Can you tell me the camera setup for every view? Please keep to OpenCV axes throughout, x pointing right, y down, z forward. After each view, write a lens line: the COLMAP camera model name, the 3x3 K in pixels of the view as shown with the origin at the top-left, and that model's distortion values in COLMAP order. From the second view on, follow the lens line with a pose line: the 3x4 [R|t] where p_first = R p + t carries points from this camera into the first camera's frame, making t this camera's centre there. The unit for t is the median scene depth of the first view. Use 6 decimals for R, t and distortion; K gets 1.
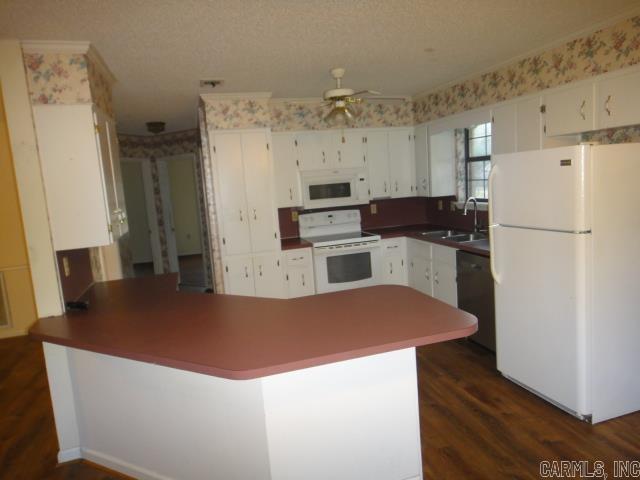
lens RADIAL K [[435.3, 0, 320.0], [0, 435.3, 240.0], [0, 0, 1]] dist [-0.003395, -0.003937]
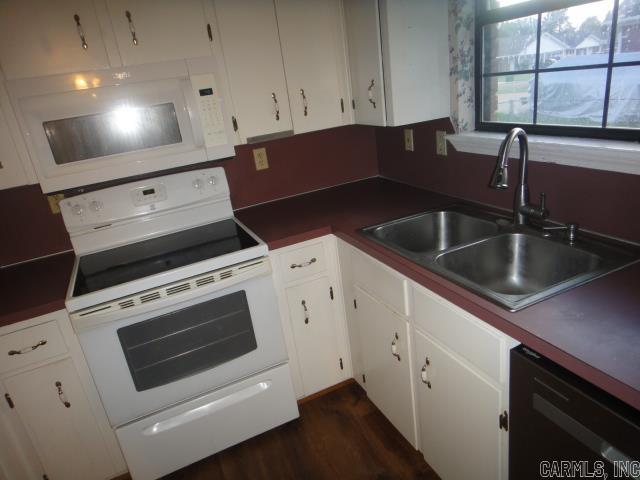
lens RADIAL K [[435.3, 0, 320.0], [0, 435.3, 240.0], [0, 0, 1]] dist [-0.003395, -0.003937]
pose [[0.987383, -0.106449, 0.117235, 0.134294], [0.080707, 0.975261, 0.205796, -0.084684], [-0.136242, -0.193738, 0.971547, 0.604609]]
